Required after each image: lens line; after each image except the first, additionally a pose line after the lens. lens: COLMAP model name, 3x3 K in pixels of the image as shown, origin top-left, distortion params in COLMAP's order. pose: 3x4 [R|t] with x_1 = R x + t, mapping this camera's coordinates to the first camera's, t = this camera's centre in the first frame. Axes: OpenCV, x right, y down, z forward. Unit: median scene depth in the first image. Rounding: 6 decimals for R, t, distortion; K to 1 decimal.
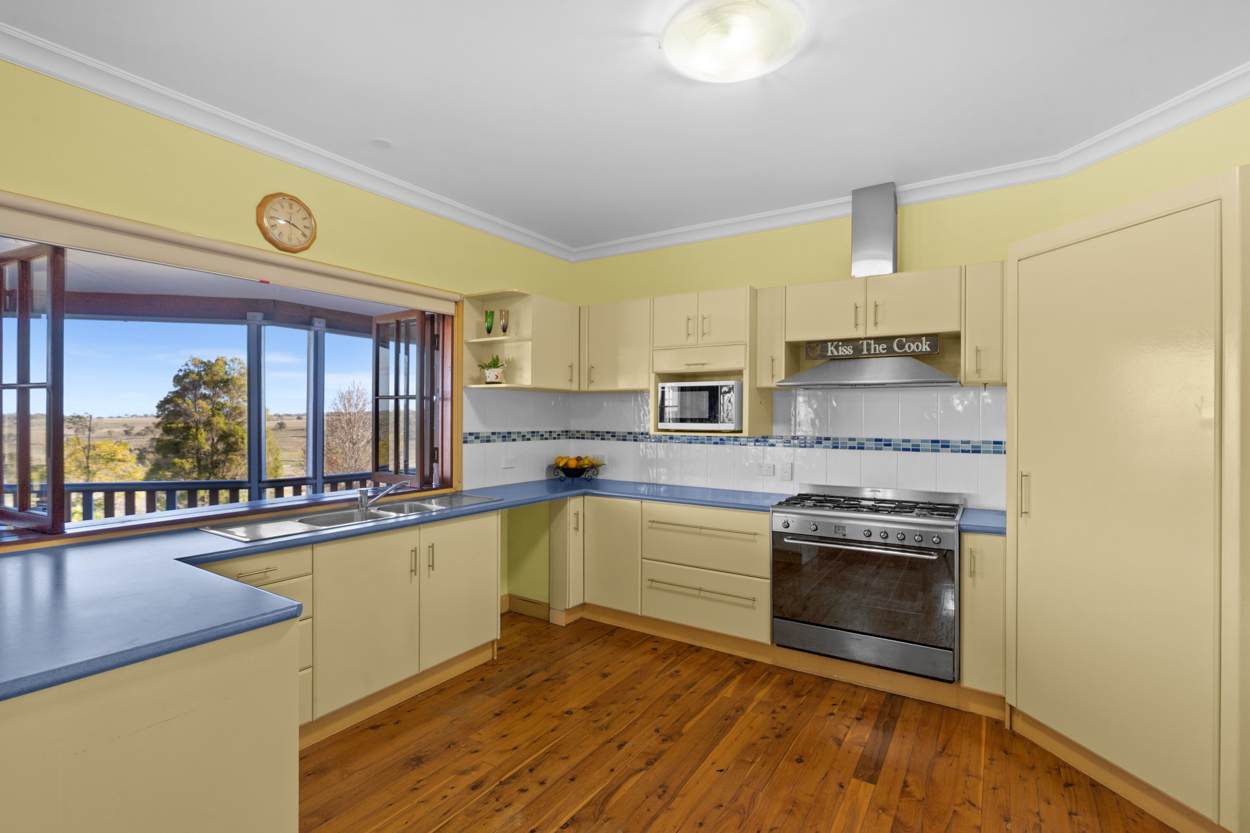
lens RADIAL K [[581.1, 0, 617.7], [0, 581.1, 417.6], [0, 0, 1]] dist [-0.007995, 0.001946]
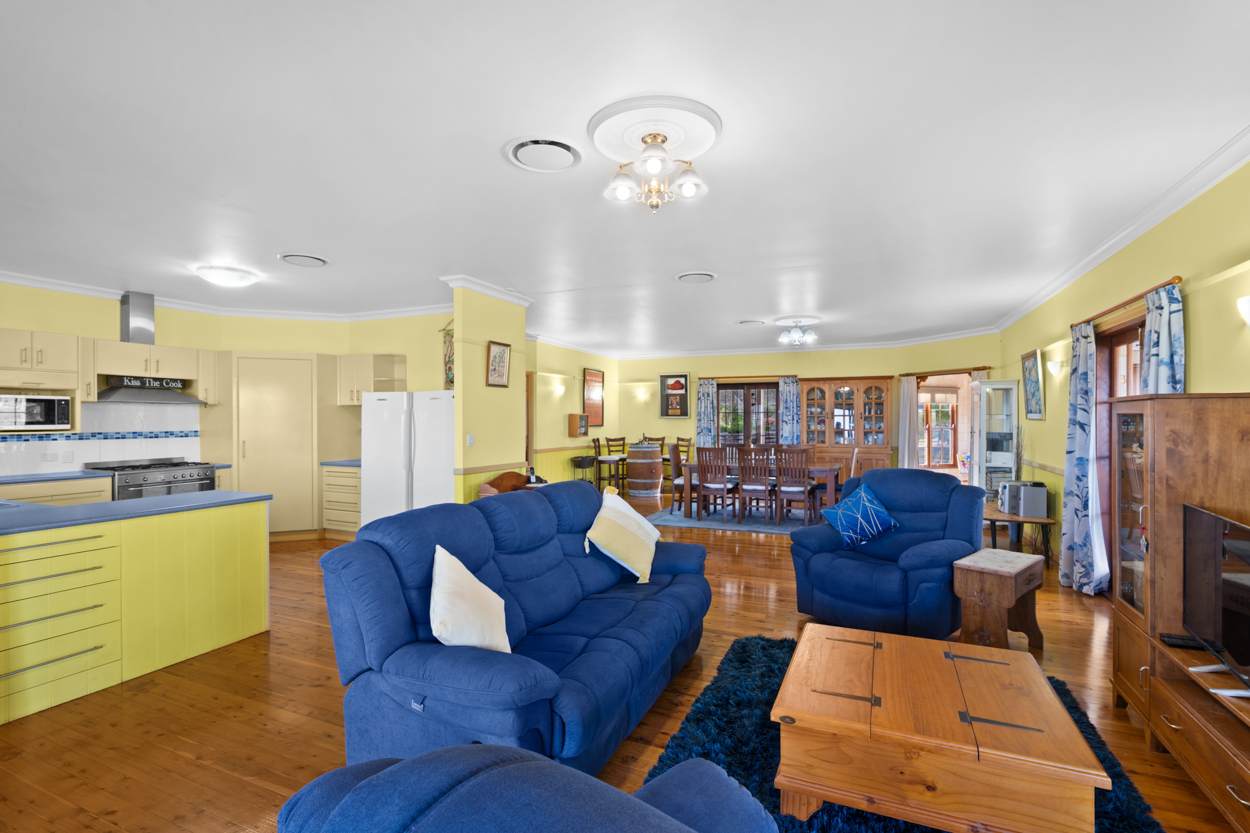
lens RADIAL K [[581.1, 0, 624.5], [0, 581.1, 417.6], [0, 0, 1]] dist [-0.007995, 0.001946]
pose [[-0.168210, -0.004964, 0.985739, -1.597200], [-0.002328, 0.999987, 0.004639, -0.020169], [-0.985748, -0.001515, -0.168220, -0.183710]]
